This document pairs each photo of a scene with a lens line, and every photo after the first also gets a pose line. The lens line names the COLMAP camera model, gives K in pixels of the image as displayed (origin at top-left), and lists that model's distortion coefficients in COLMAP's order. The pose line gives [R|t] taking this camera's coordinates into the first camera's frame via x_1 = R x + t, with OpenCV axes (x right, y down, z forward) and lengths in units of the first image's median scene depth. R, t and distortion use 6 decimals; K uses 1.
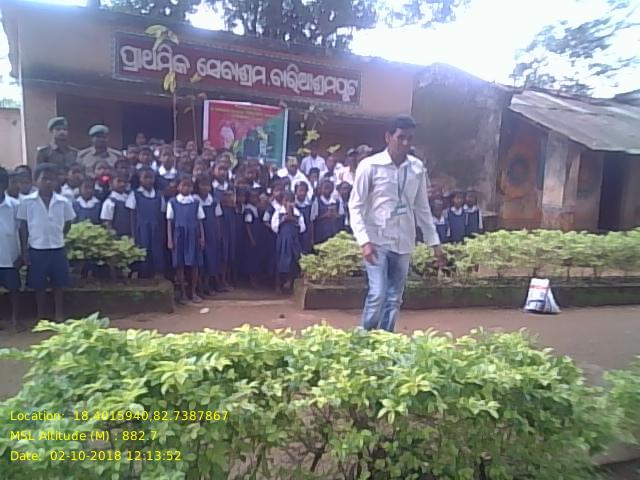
lens RADIAL K [[520.9, 0, 320.0], [0, 520.9, 240.0], [0, 0, 1]] dist [0.128306, -0.229488]
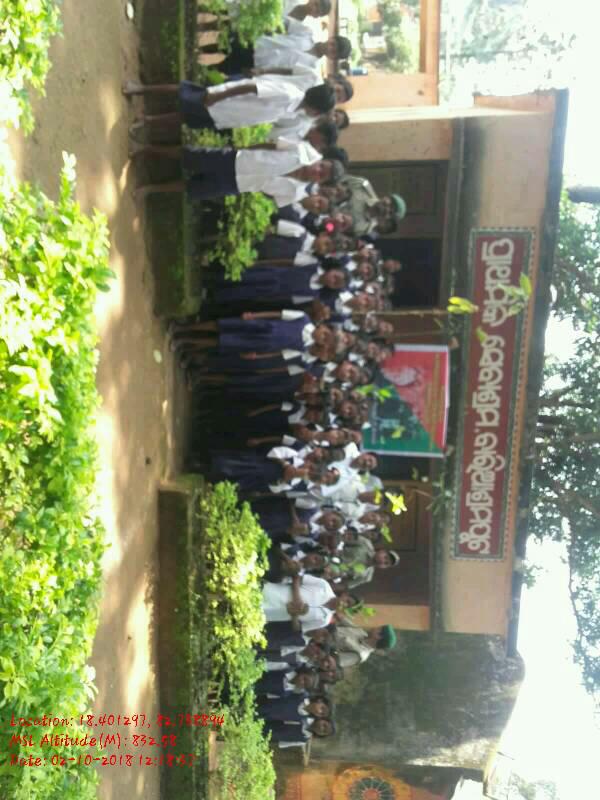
lens RADIAL K [[744.4, 0, 309.5], [0, 744.4, 406.4], [0, 0, 1]] dist [0.094655, -0.172466]
pose [[0.018957, 0.992710, -0.119028, -0.016390], [-0.998876, 0.013630, -0.045408, -0.025571], [-0.043454, 0.119755, 0.991852, -0.040080]]
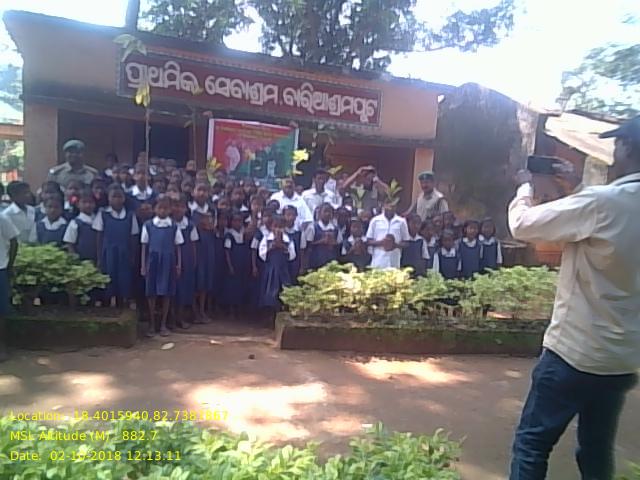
lens RADIAL K [[520.9, 0, 320.0], [0, 520.9, 240.0], [0, 0, 1]] dist [0.128306, -0.229488]
pose [[0.995945, 0.029655, -0.084940, 0.091346], [-0.033204, 0.998621, -0.040672, -0.015880], [0.083617, 0.043327, 0.995556, 0.093364]]
